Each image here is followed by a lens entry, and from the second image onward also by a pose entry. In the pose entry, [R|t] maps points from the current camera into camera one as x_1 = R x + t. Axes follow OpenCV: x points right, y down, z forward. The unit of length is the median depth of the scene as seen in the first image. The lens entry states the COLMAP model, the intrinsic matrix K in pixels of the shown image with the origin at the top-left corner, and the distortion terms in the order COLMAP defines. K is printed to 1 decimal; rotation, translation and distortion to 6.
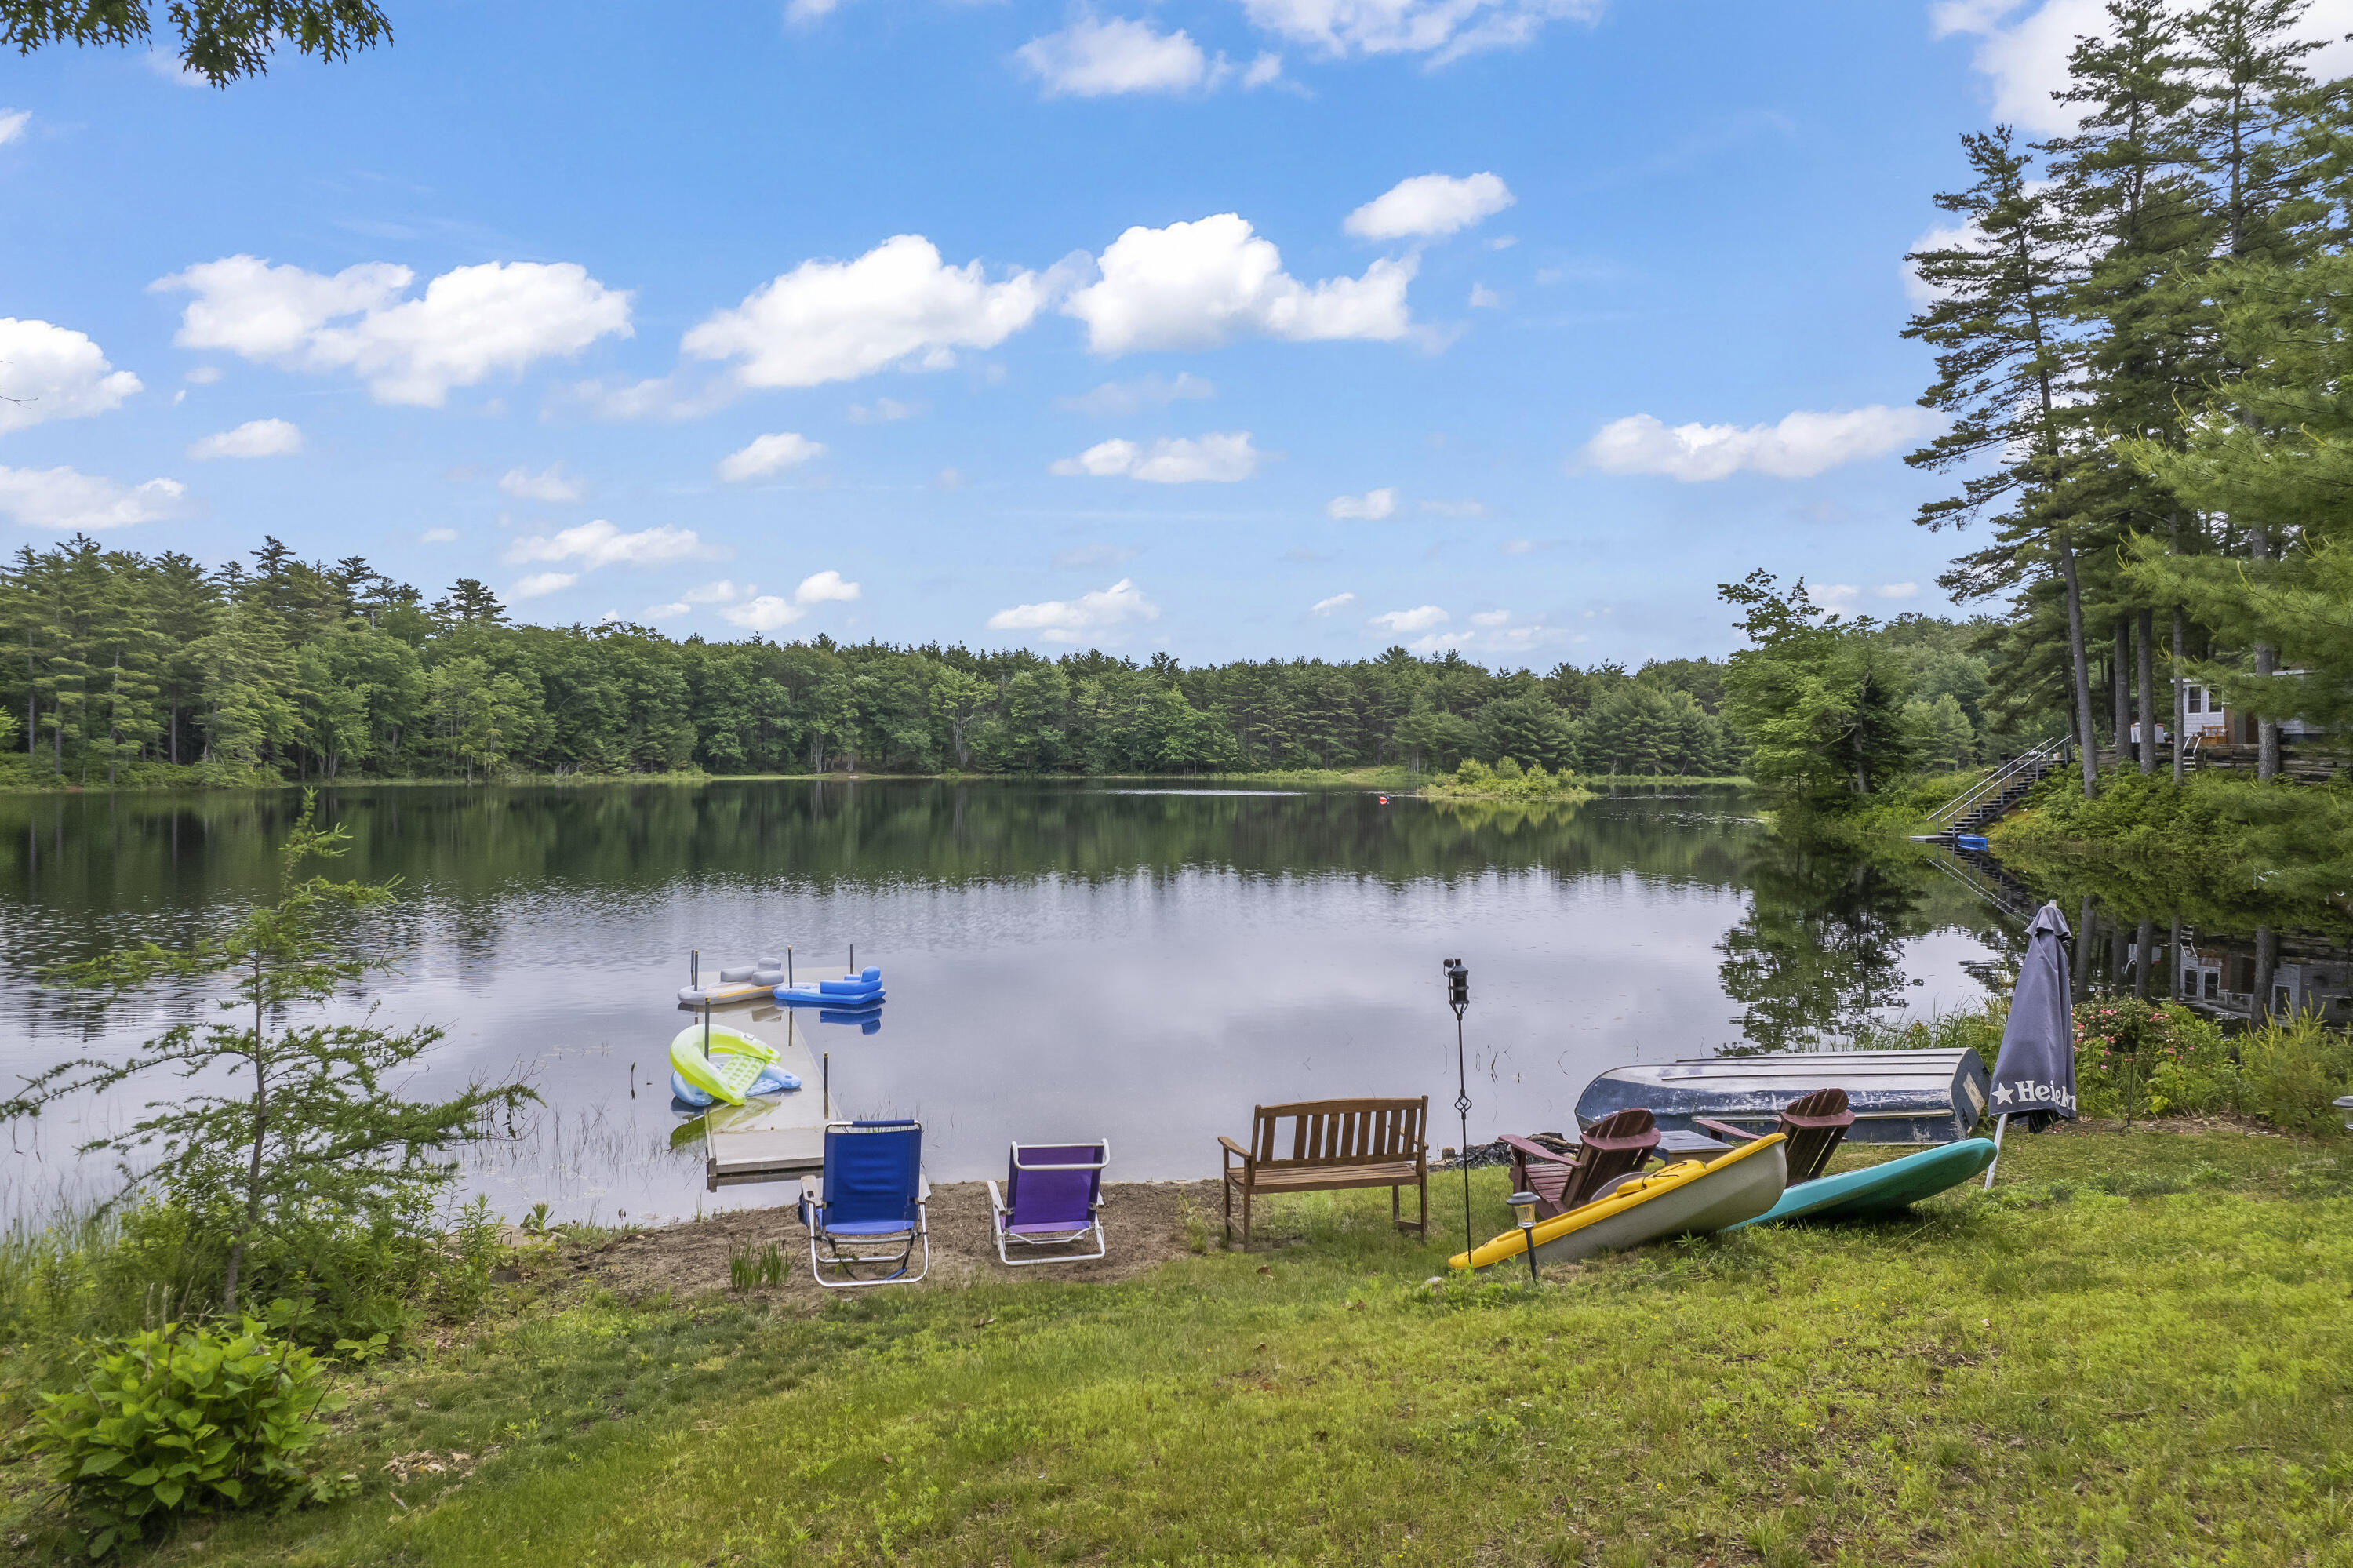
lens RADIAL K [[1520.0, 0, 1176.5], [0, 1520.0, 784.0], [0, 0, 1]] dist [-0.053510, 0.046070]
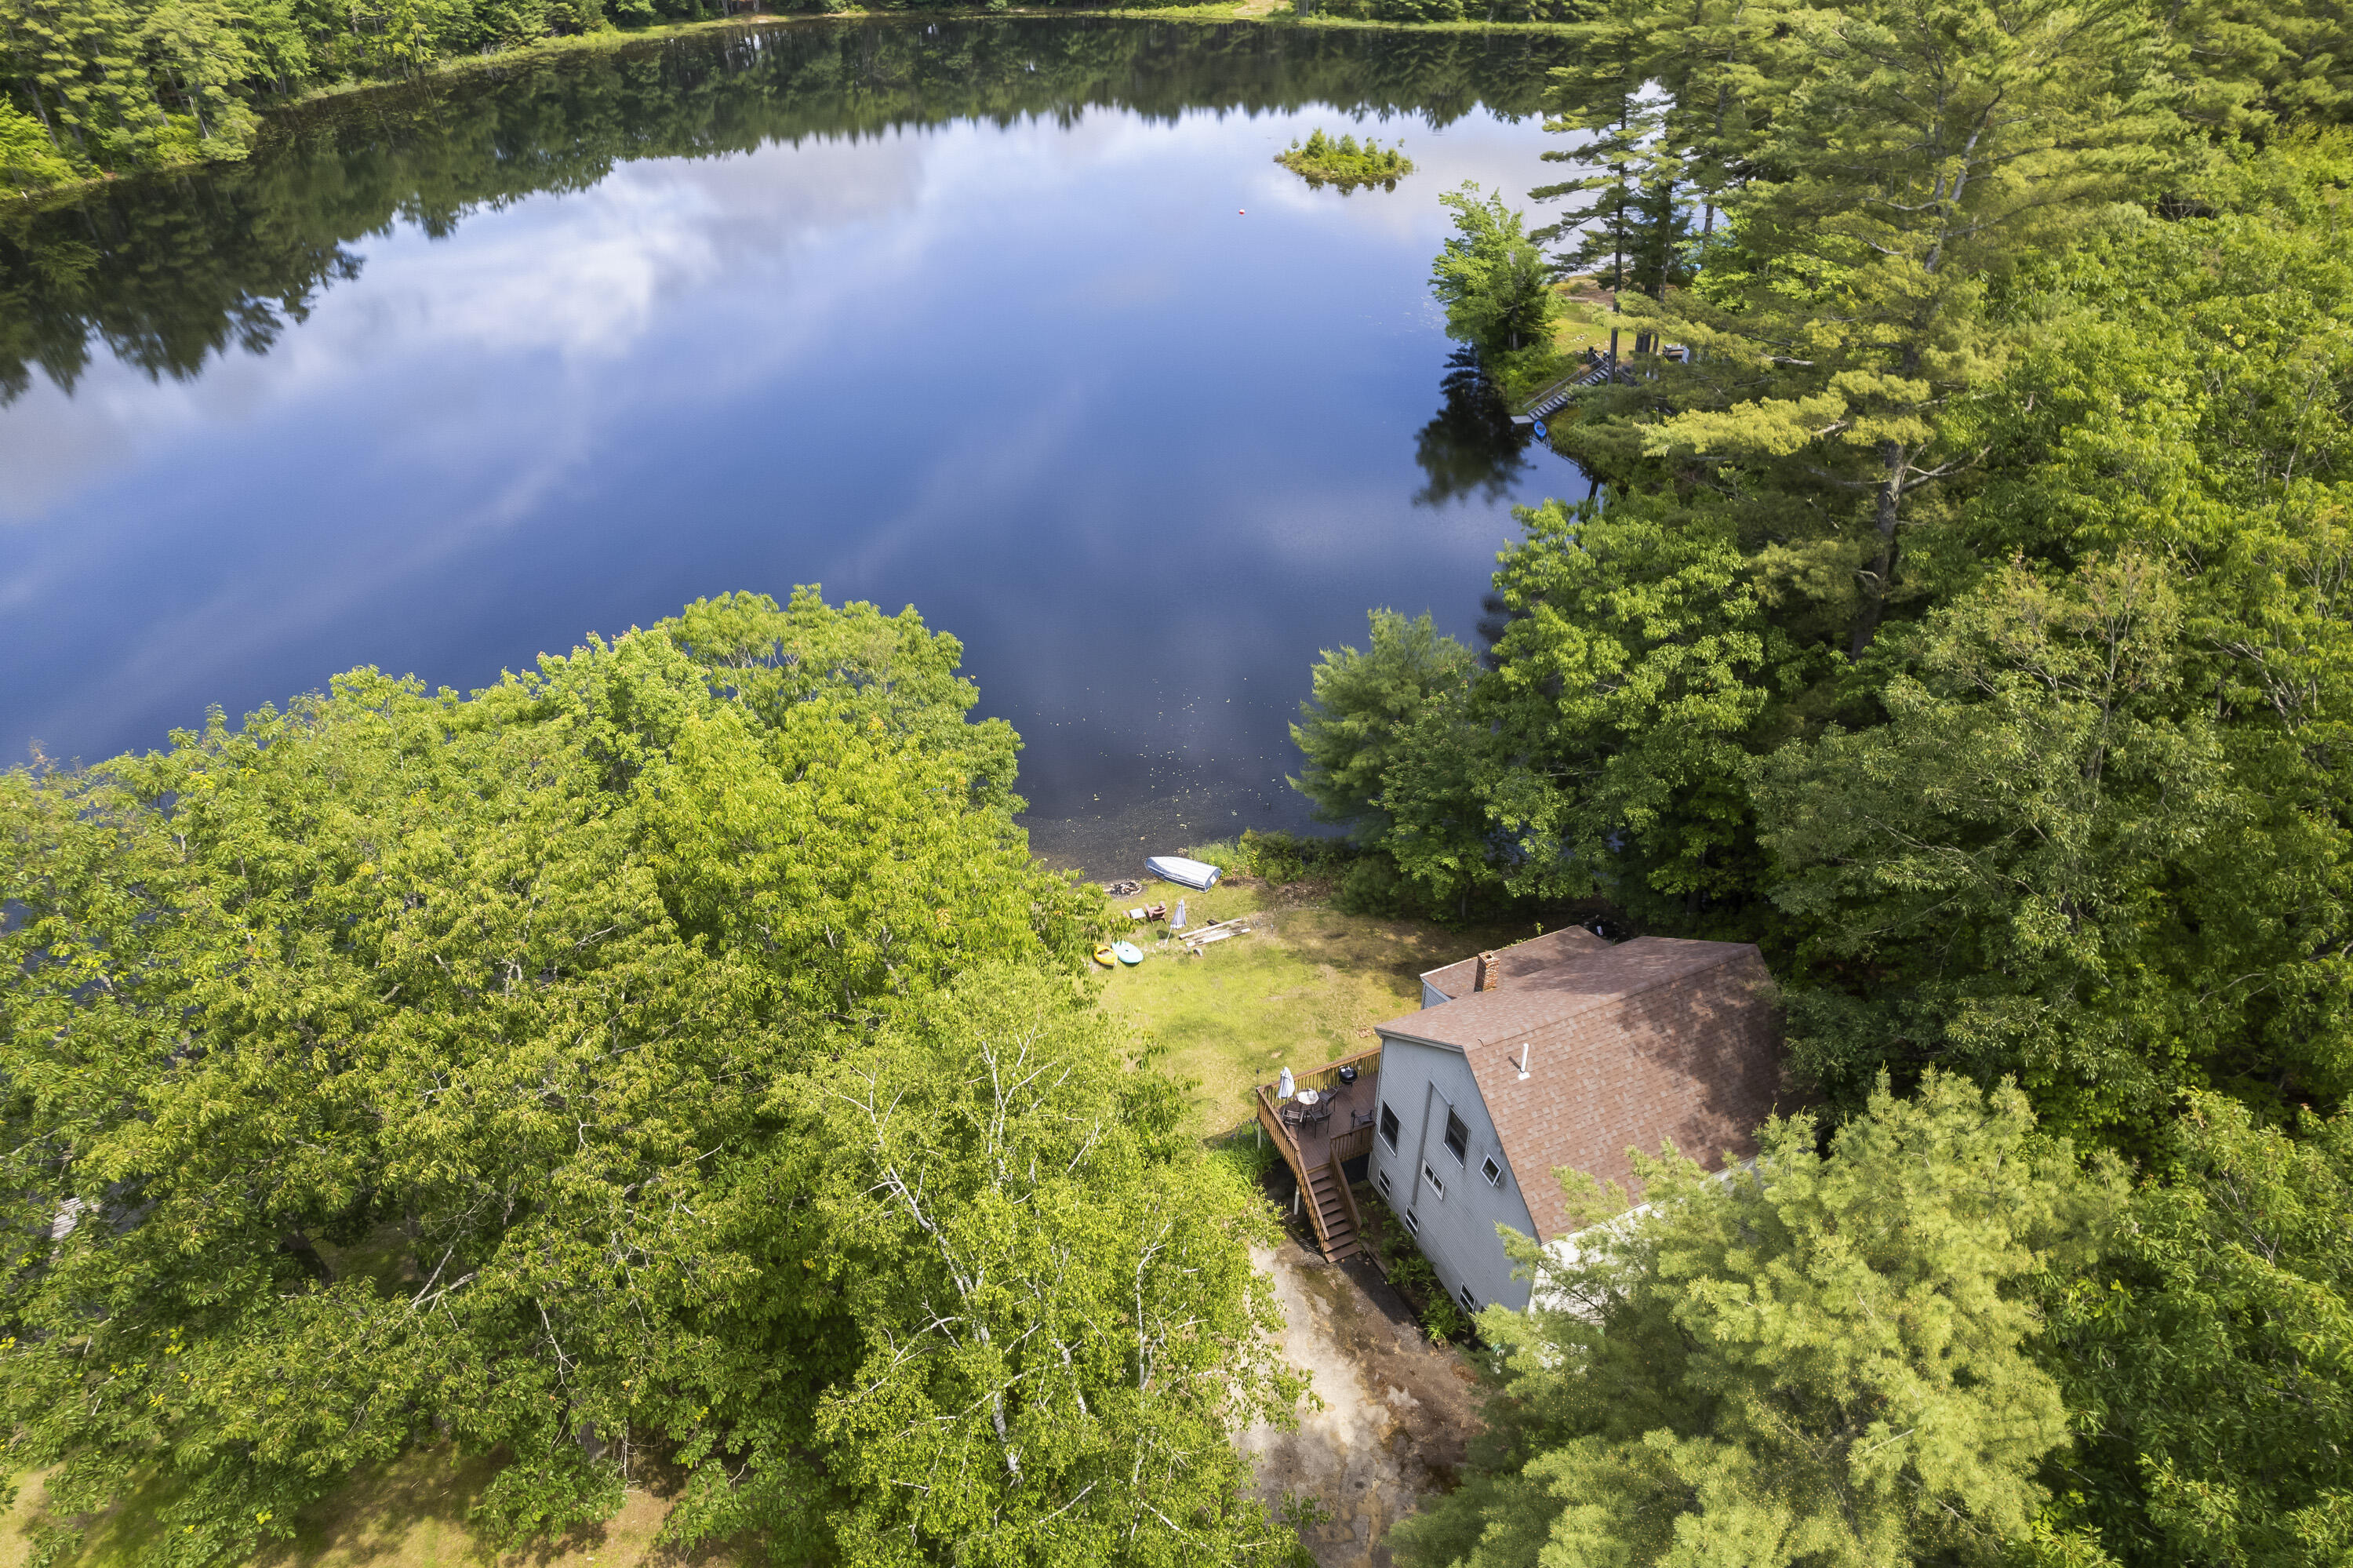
lens RADIAL K [[1520.0, 0, 1176.5], [0, 1520.0, 784.0], [0, 0, 1]] dist [-0.053510, 0.046070]
pose [[0.998803, -0.029754, 0.038812, 0.015011], [0.002839, 0.827564, 0.561365, -0.167249], [-0.048822, -0.560583, 0.826658, -0.166621]]
